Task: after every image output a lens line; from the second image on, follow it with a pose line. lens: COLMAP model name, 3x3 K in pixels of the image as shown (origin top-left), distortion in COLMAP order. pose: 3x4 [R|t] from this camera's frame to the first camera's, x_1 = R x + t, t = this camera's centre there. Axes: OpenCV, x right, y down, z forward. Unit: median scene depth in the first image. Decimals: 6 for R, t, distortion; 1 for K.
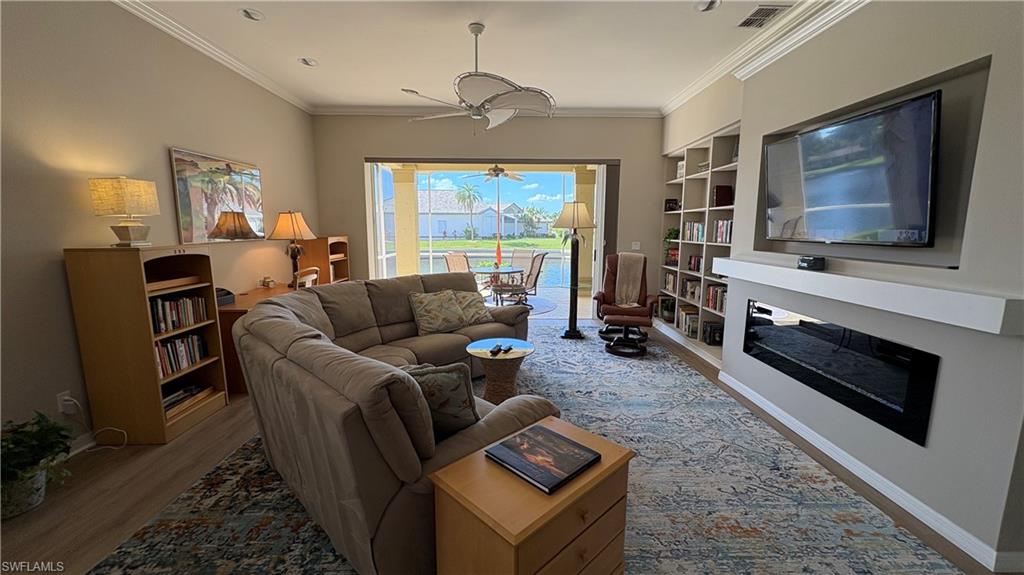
lens RADIAL K [[407.0, 0, 514.9], [0, 407.0, 287.4], [0, 0, 1]] dist [-0.001299, -0.000506]
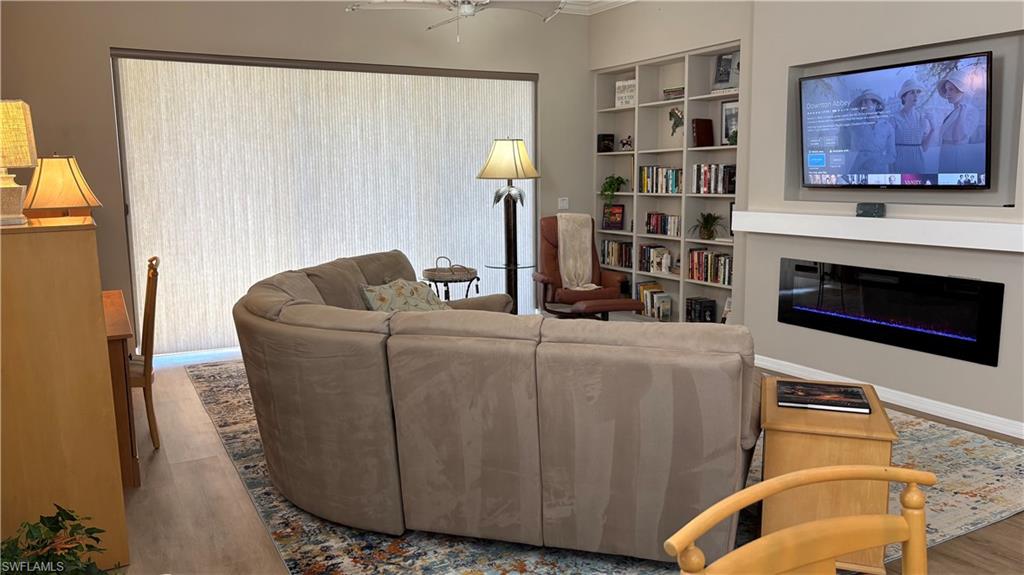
lens RADIAL K [[772.4, 0, 506.0], [0, 772.4, 292.0], [0, 0, 1]] dist [0.031563, -0.027295]
pose [[0.889323, -0.084150, 0.449470, -0.781114], [0.082687, 0.996312, 0.022925, 0.017240], [-0.449741, 0.016778, 0.893001, -0.213444]]
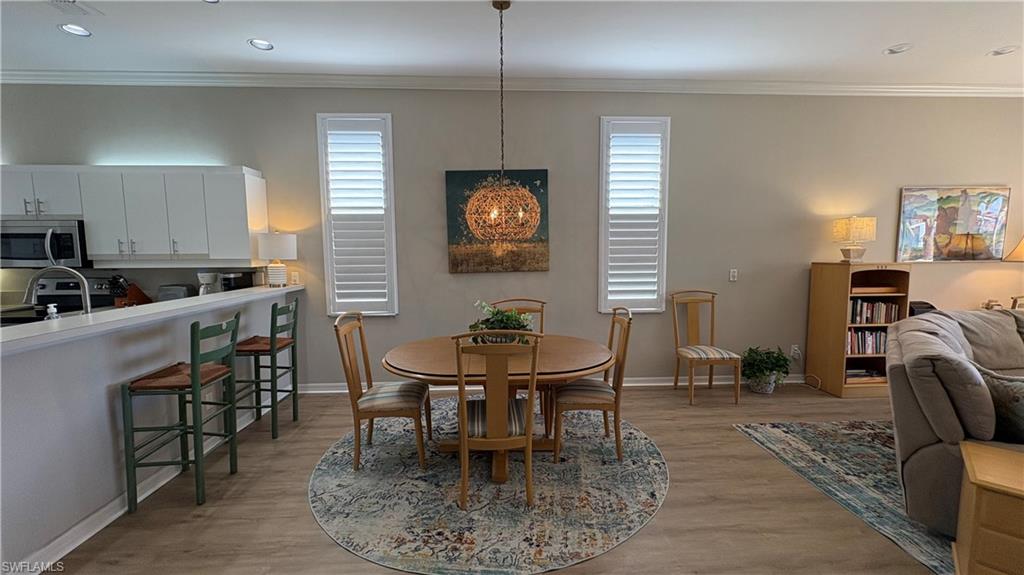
lens RADIAL K [[407.0, 0, 509.4], [0, 407.0, 287.2], [0, 0, 1]] dist [-0.001299, -0.000506]
pose [[0.021815, 0.087143, -0.995957, 0.484096], [-0.138700, 0.986824, 0.083306, 0.035137], [0.990094, 0.136322, 0.033615, -0.254132]]
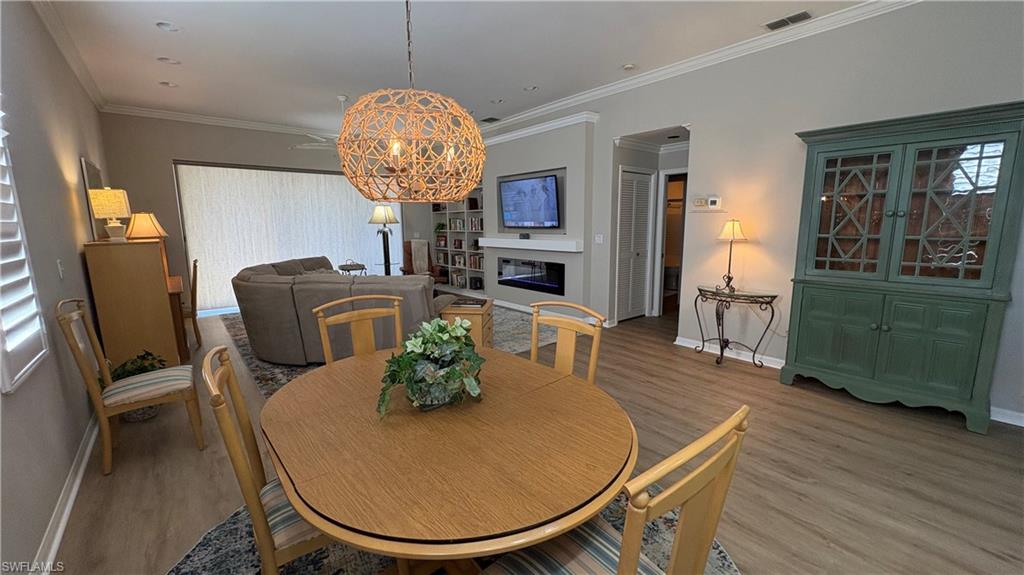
lens RADIAL K [[407.0, 0, 513.6], [0, 407.0, 288.7], [0, 0, 1]] dist [-0.001299, -0.000506]
pose [[0.777916, -0.114026, 0.617936, -0.736941], [0.104973, 0.993161, 0.051116, 0.103786], [-0.619538, 0.025103, 0.784565, -0.732241]]
